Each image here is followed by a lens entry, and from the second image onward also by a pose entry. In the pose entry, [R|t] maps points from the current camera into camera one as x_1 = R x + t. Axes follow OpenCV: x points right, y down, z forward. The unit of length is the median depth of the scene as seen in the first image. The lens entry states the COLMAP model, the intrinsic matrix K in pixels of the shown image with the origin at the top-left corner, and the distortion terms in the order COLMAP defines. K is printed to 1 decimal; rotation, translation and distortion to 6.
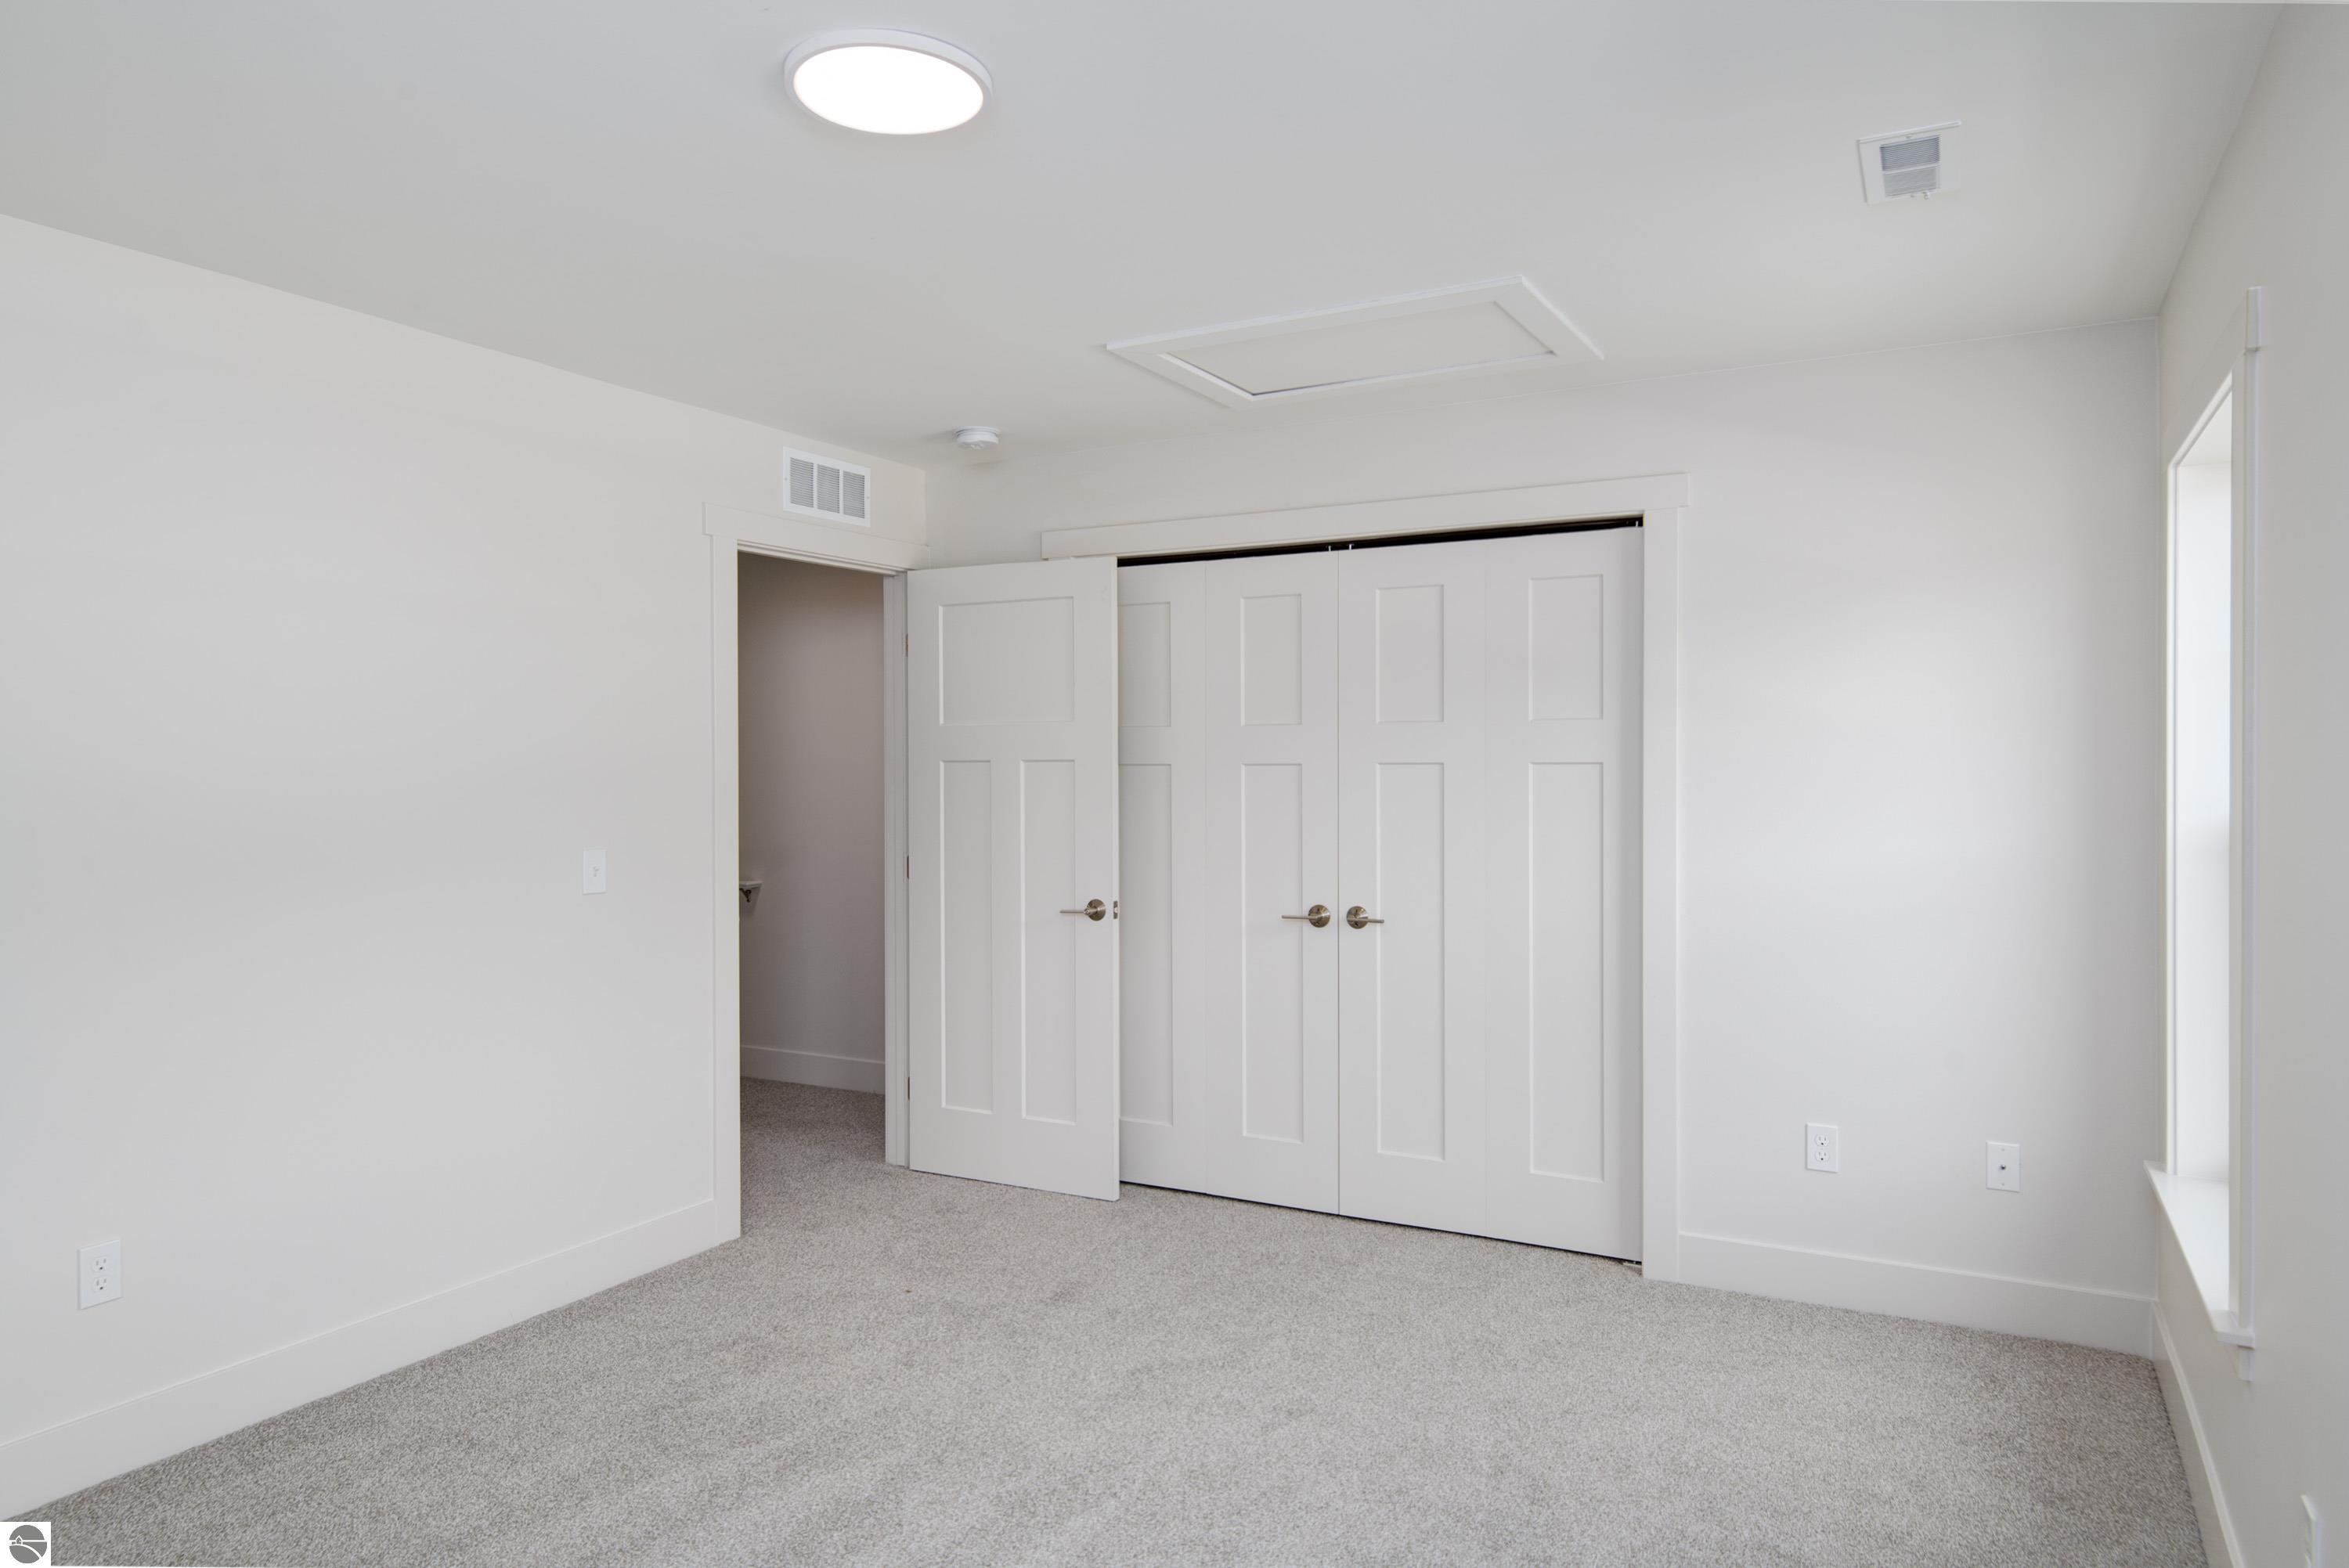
lens RADIAL K [[1498.4, 0, 1176.0], [0, 1498.4, 759.3], [0, 0, 1]] dist [0.027400, -0.003356]
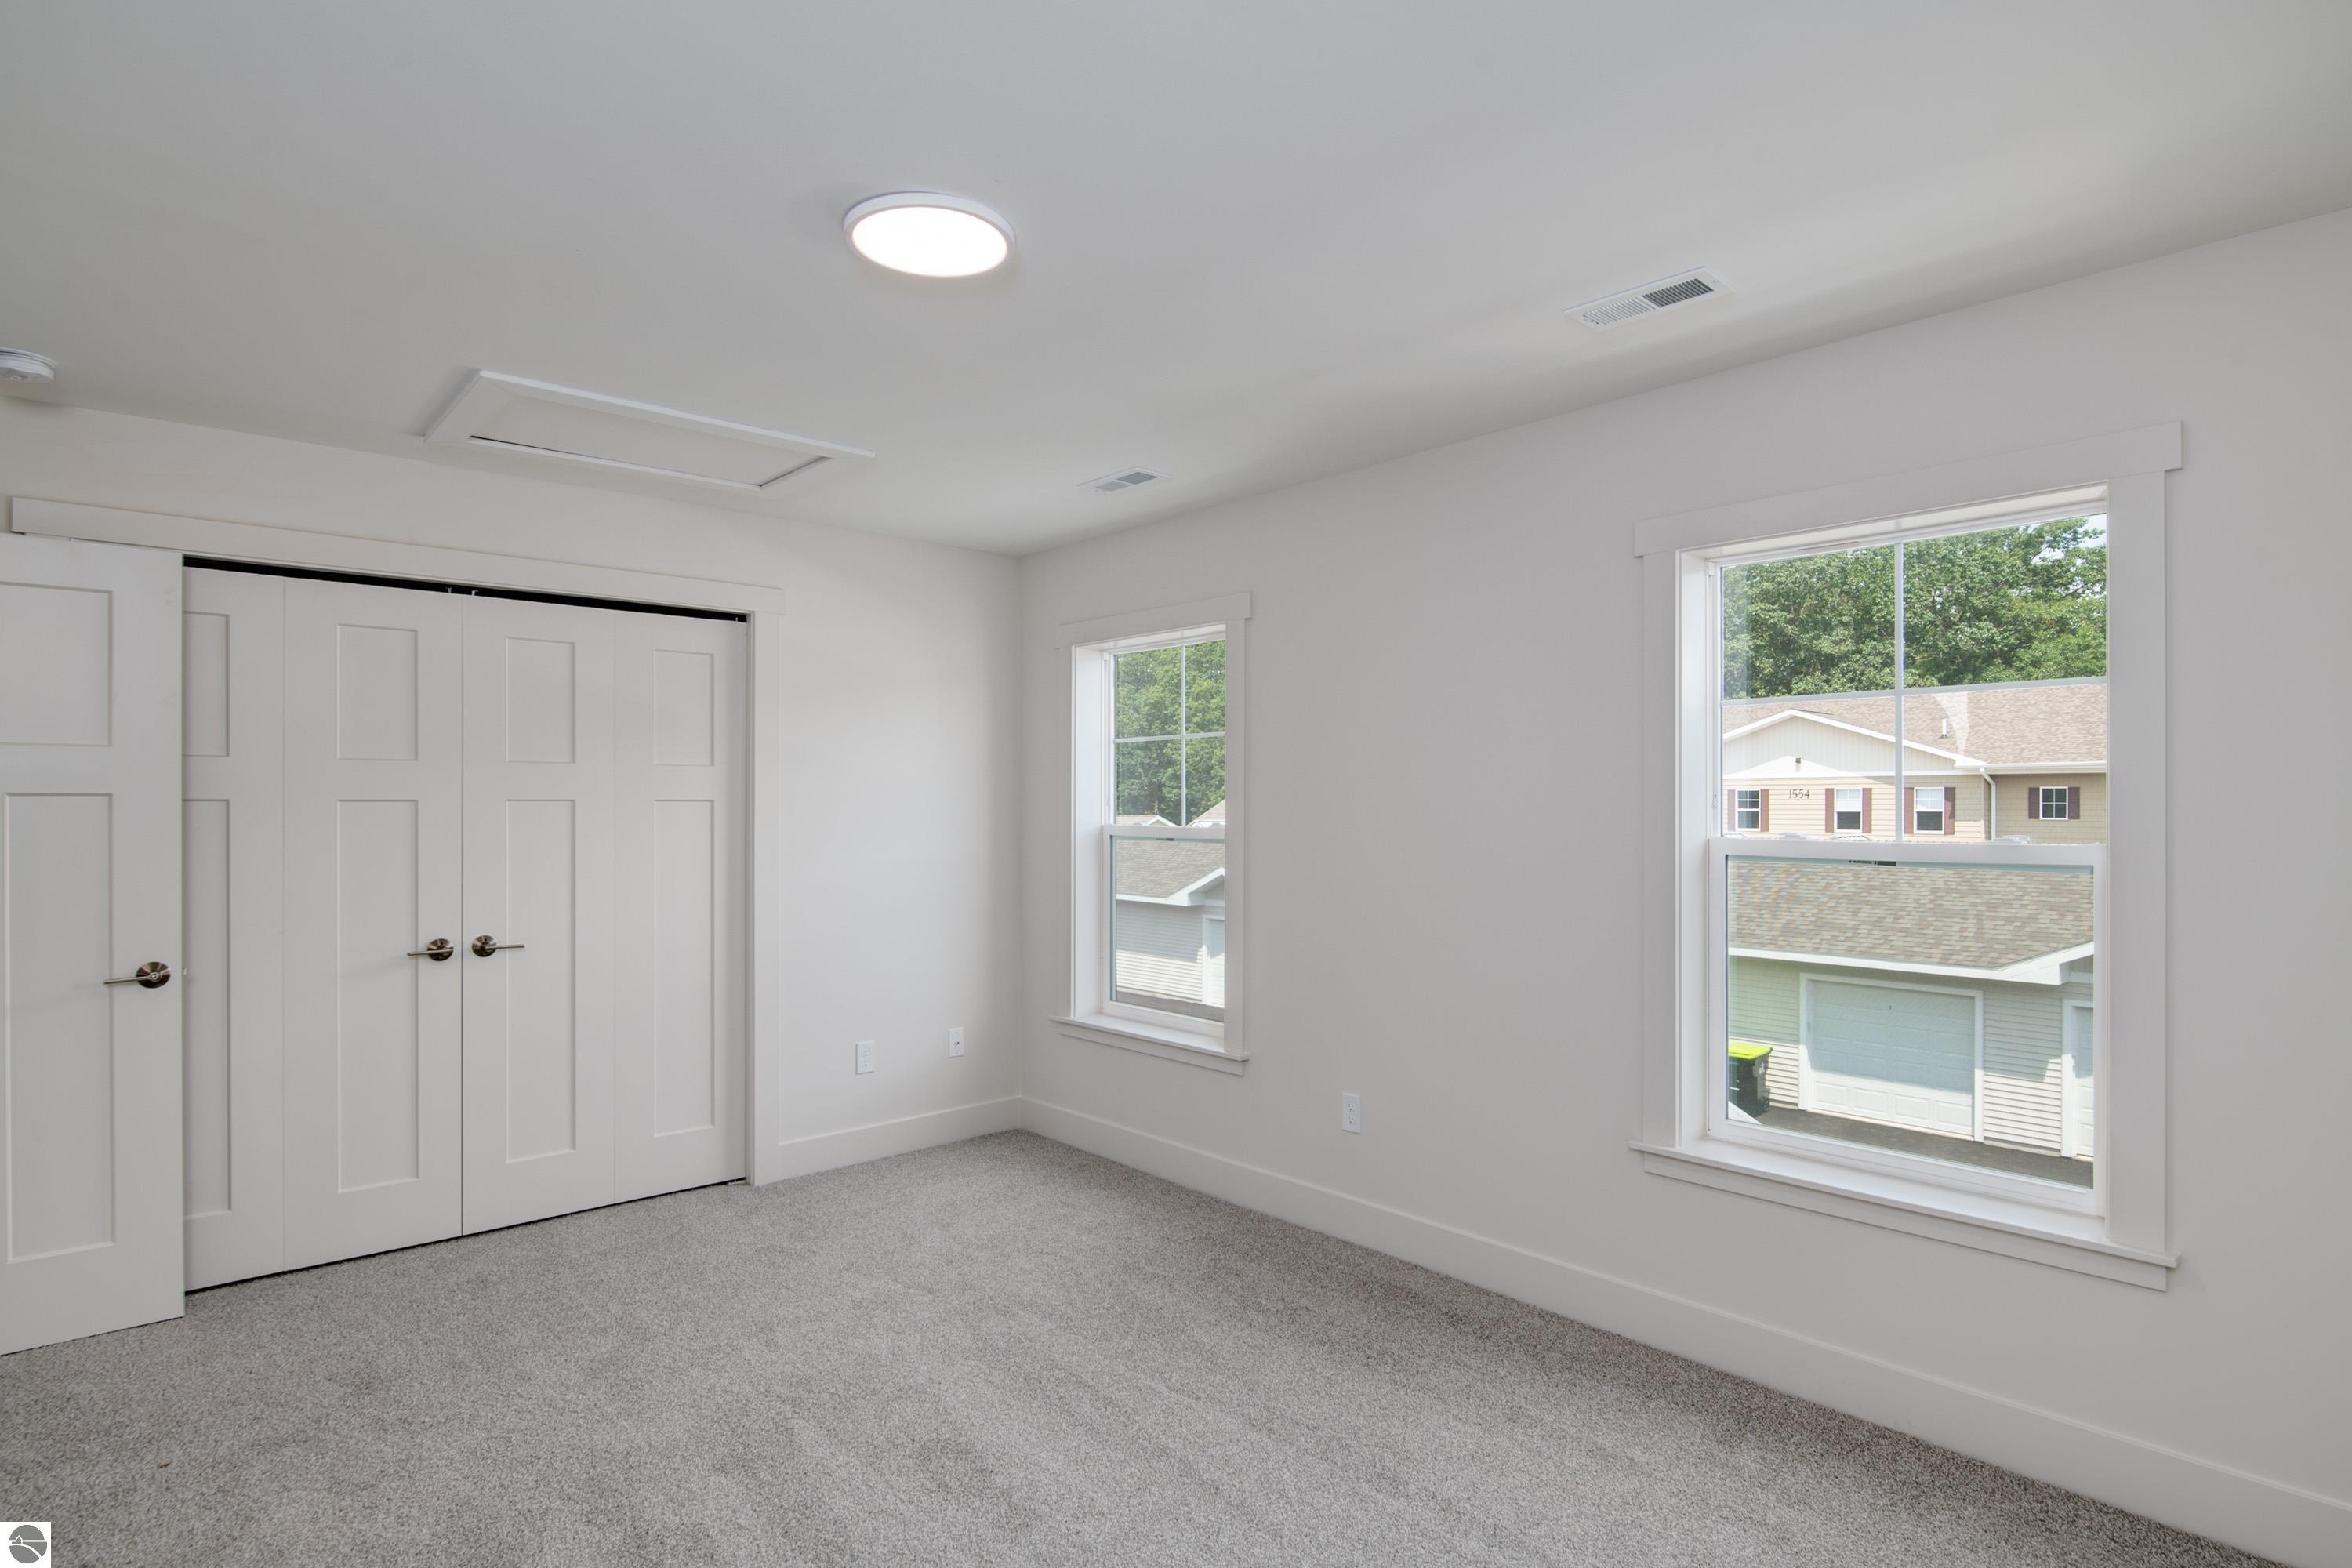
lens RADIAL K [[1244.9, 0, 1180.7], [0, 1244.9, 806.1], [0, 0, 1]] dist [0.001130, 0.000195]
pose [[0.333052, 0.003865, 0.942901, -0.560654], [0.002838, 0.999983, -0.005102, 0.013285], [-0.942904, 0.004375, 0.333035, 0.257031]]
